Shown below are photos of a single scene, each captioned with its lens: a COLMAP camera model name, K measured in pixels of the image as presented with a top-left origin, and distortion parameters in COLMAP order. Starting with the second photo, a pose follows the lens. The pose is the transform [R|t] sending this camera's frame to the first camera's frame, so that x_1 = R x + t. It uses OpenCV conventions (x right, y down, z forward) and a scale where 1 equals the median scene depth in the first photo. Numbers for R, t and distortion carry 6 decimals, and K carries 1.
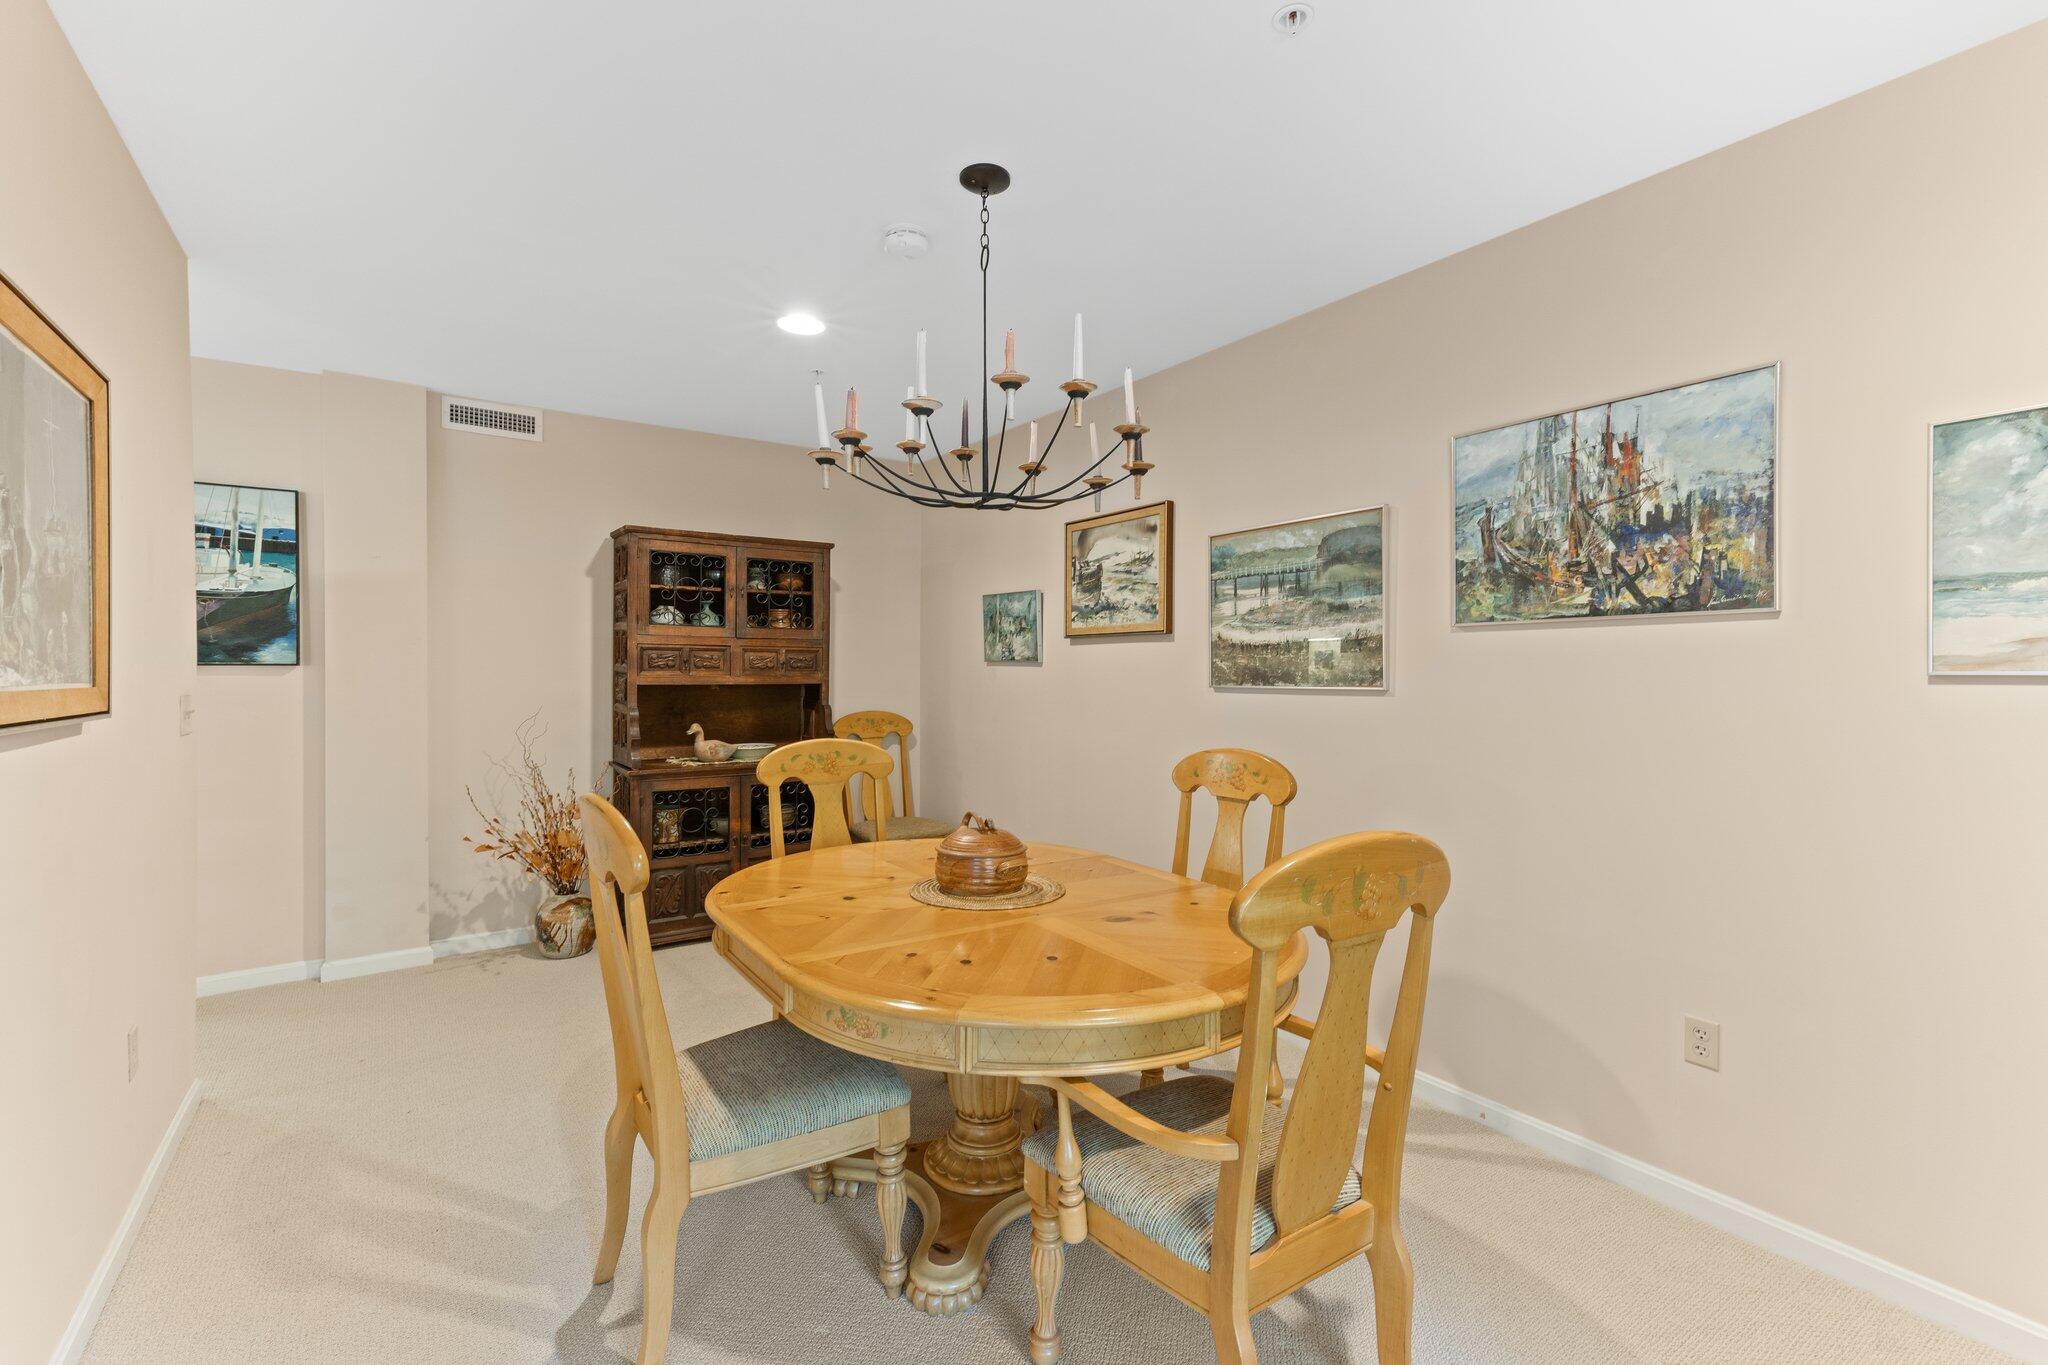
lens RADIAL K [[921.4, 0, 1021.0], [0, 921.4, 666.3], [0, 0, 1]] dist [0.014902, -0.000372]
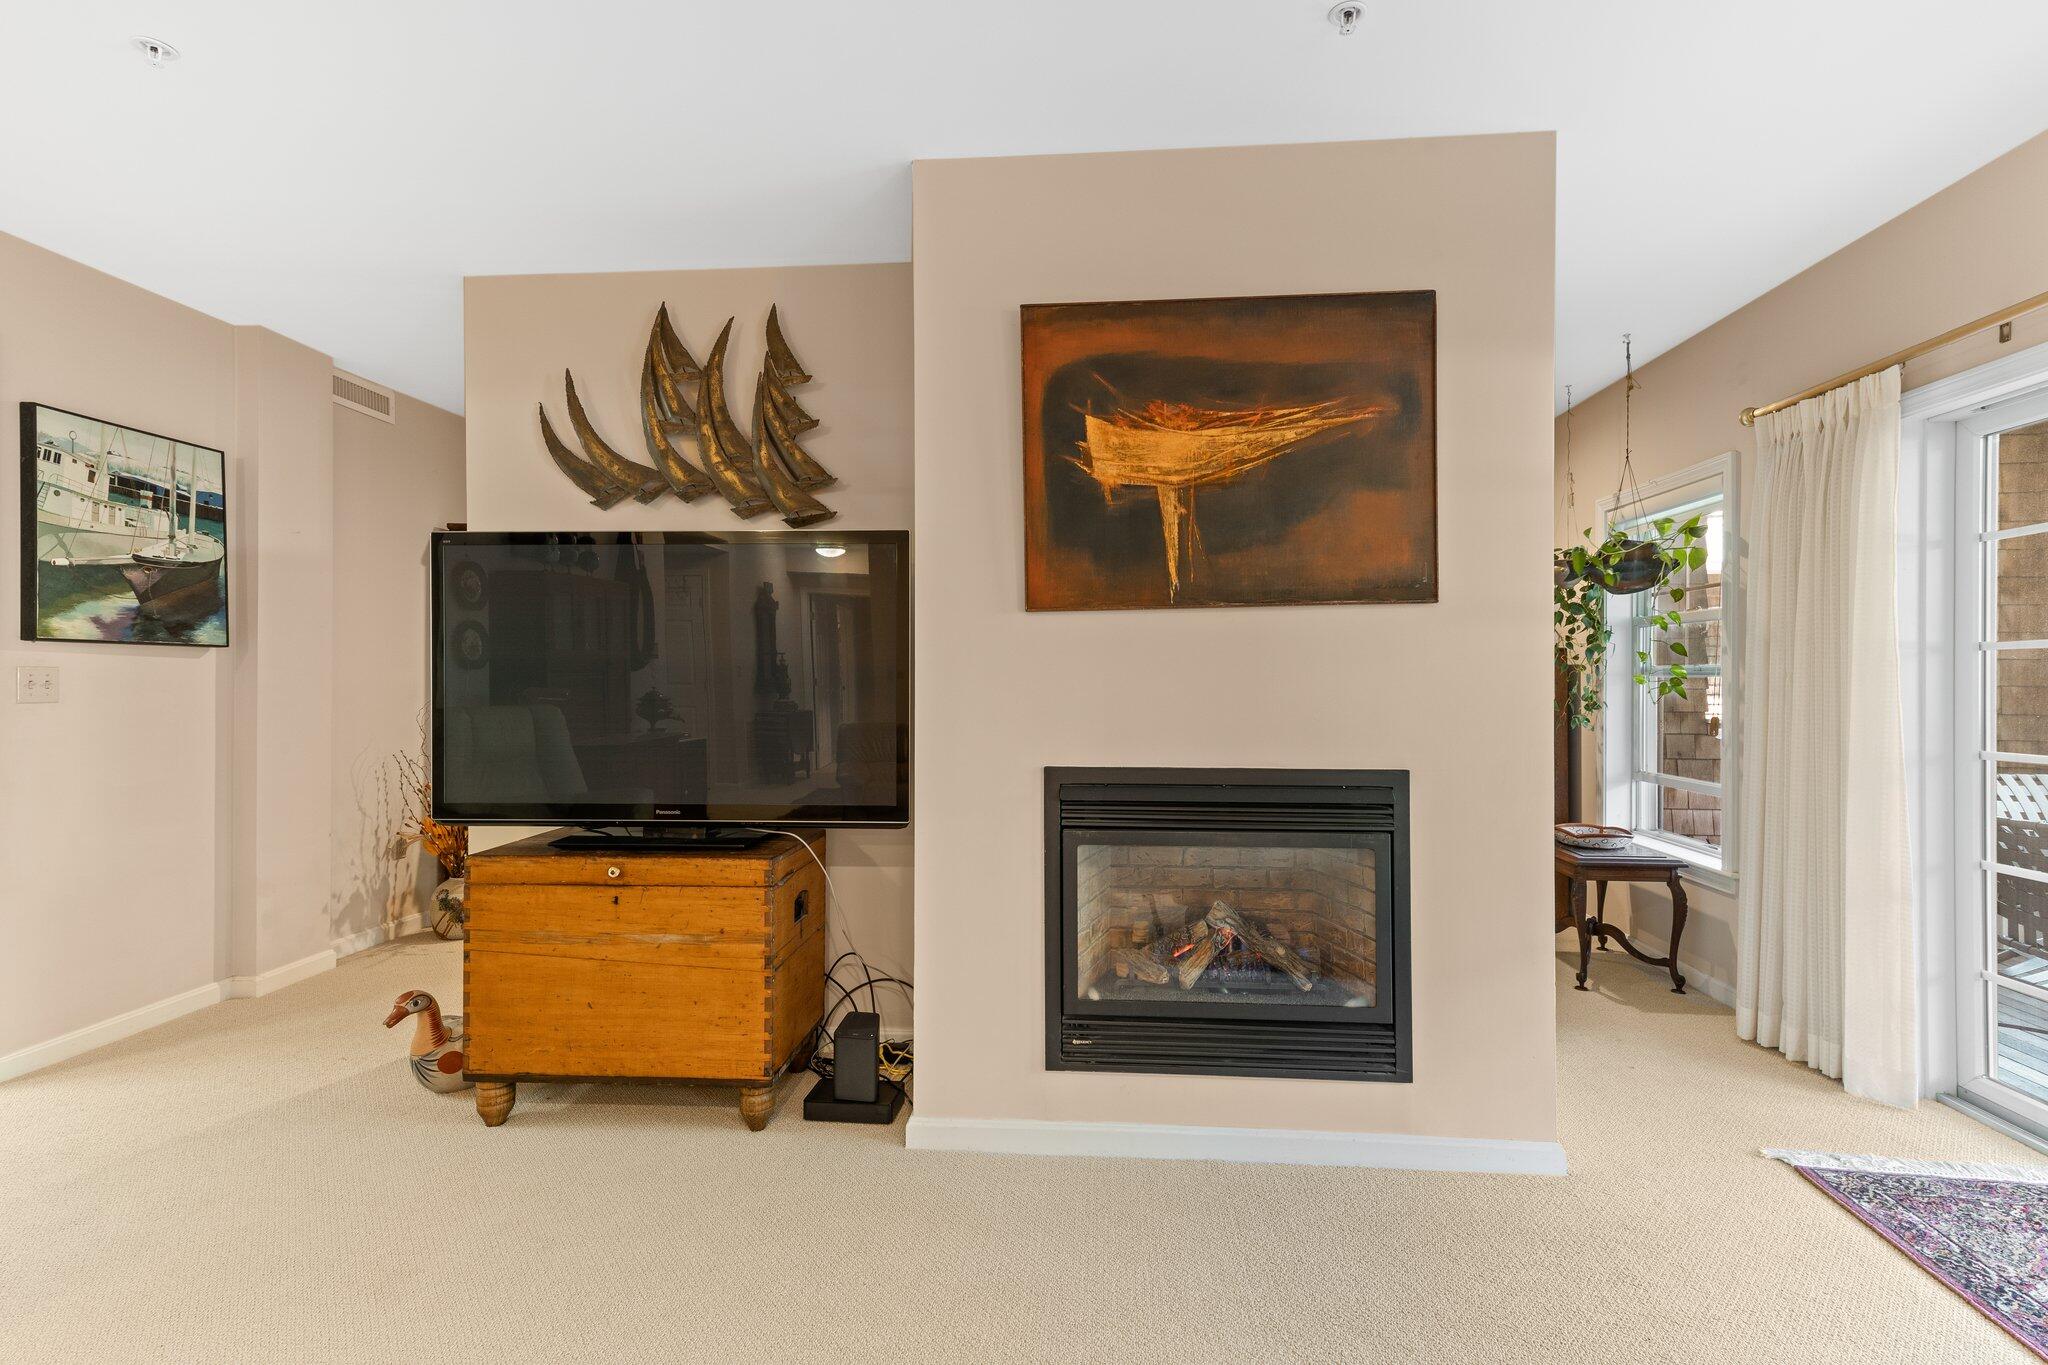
lens RADIAL K [[1021.4, 0, 1024.0], [0, 1021.4, 682.5], [0, 0, 1]] dist [-0.000151, -0.000051]
pose [[0.626659, -0.004110, 0.779283, -1.074209], [0.008047, 0.999967, -0.001197, 0.040590], [-0.779252, 0.007021, 0.626671, -0.213355]]
